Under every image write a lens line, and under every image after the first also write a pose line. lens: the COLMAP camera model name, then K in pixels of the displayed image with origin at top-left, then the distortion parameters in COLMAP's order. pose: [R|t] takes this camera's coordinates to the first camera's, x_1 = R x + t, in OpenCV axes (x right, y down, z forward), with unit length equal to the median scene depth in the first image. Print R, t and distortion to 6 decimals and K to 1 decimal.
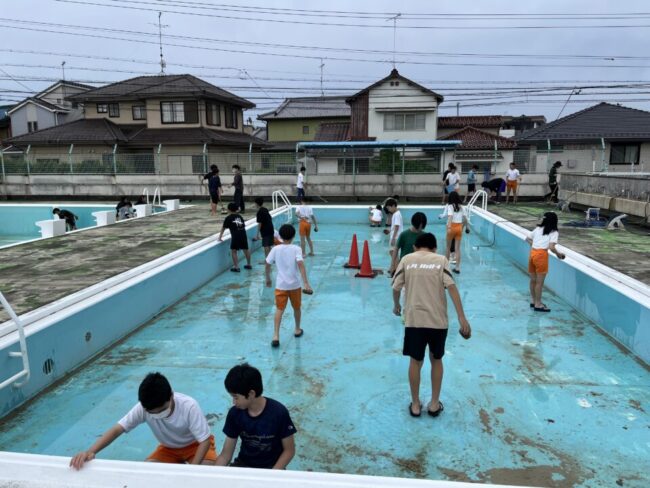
lens RADIAL K [[484.8, 0, 325.0], [0, 484.8, 244.0], [0, 0, 1]] dist [0.081256, -0.102746]
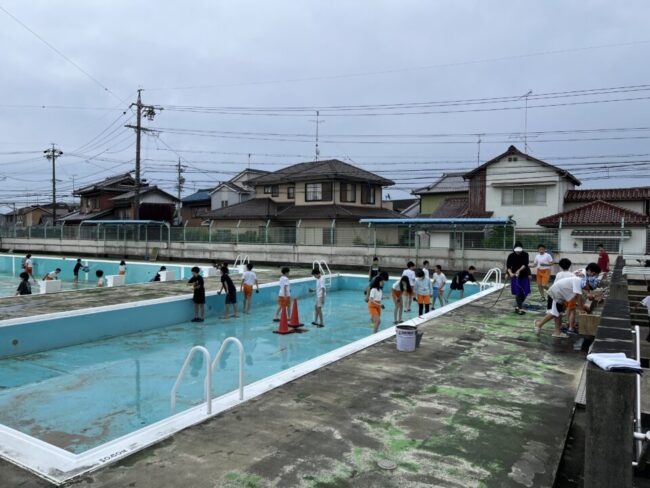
lens RADIAL K [[493.0, 0, 325.0], [0, 493.0, 244.0], [0, 0, 1]] dist [0.082834, -0.096926]
pose [[0.913227, 0.023998, -0.406744, 0.208812], [-0.082123, 0.988618, -0.126054, 0.000517], [0.399089, 0.148519, 0.904804, -0.039840]]
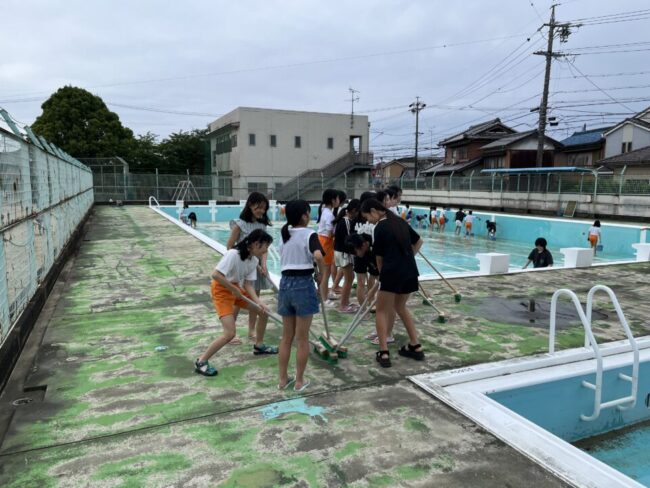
lens RADIAL K [[484.8, 0, 325.0], [0, 484.8, 244.0], [0, 0, 1]] dist [0.081256, -0.102746]
pose [[0.501757, 0.118056, -0.856915, -0.023544], [-0.152280, 0.987227, 0.046843, 0.001210], [0.851499, 0.106987, 0.513326, -0.009412]]
